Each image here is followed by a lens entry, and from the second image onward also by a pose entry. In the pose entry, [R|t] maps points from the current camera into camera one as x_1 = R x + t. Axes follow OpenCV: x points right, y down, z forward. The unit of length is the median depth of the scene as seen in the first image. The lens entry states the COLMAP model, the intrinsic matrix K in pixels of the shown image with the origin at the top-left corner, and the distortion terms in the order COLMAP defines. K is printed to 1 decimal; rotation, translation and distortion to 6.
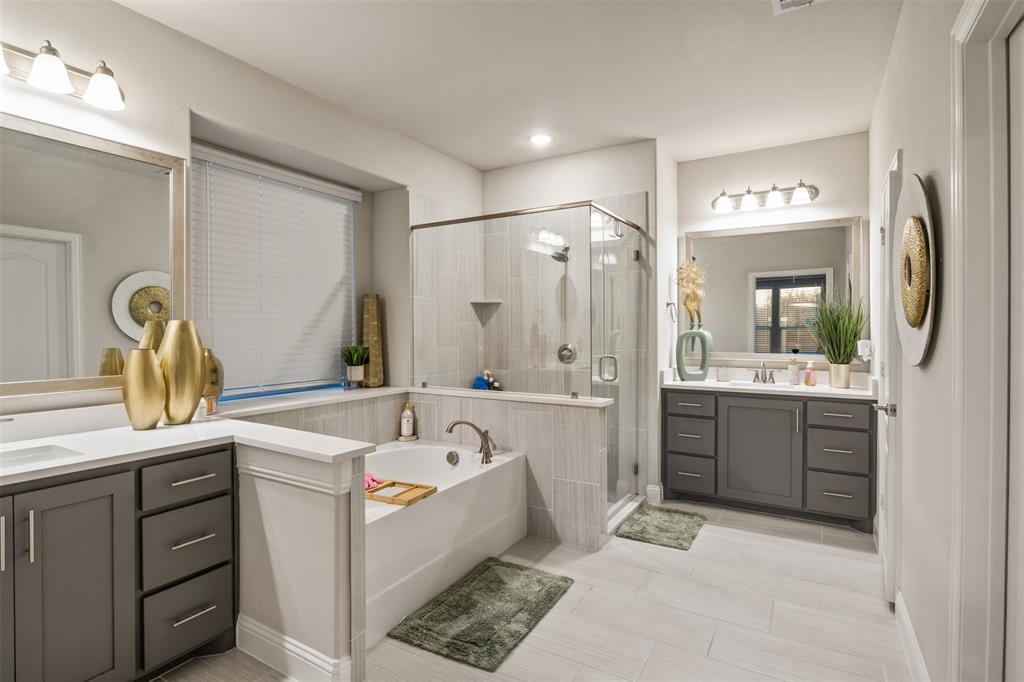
lens RADIAL K [[517.3, 0, 504.4], [0, 517.3, 334.3], [0, 0, 1]] dist [-0.004103, -0.000439]
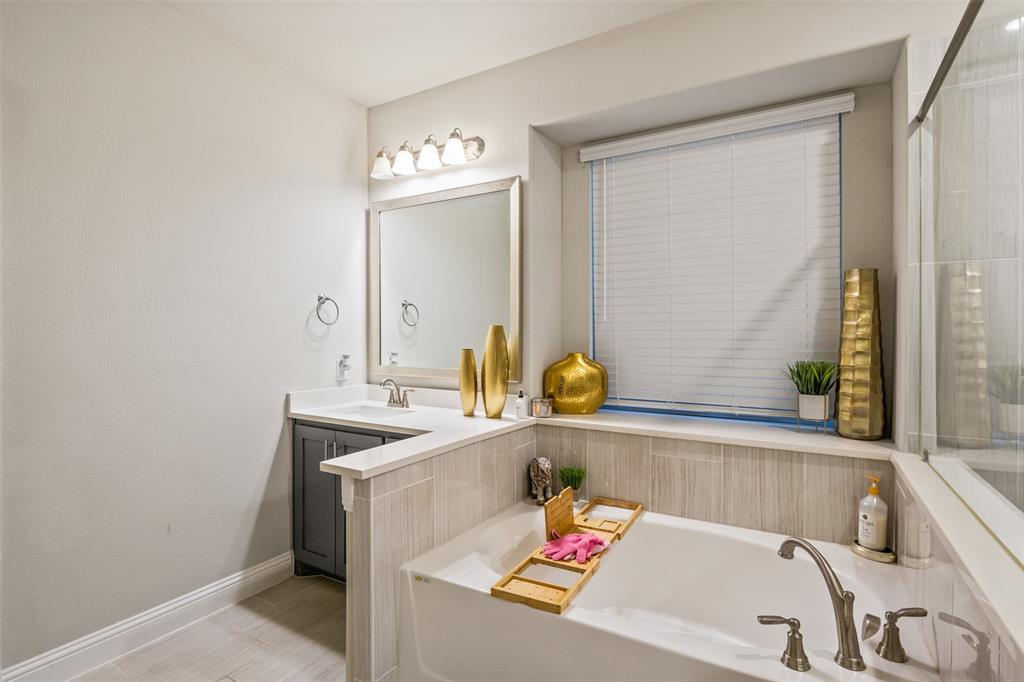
lens RADIAL K [[517.3, 0, 504.4], [0, 517.3, 341.9], [0, 0, 1]] dist [-0.004103, -0.000439]
pose [[-0.002533, 0.019552, -0.999806, 0.313839], [-0.008218, 0.999775, 0.019573, -0.009045], [0.999963, 0.008266, -0.002371, 0.654629]]
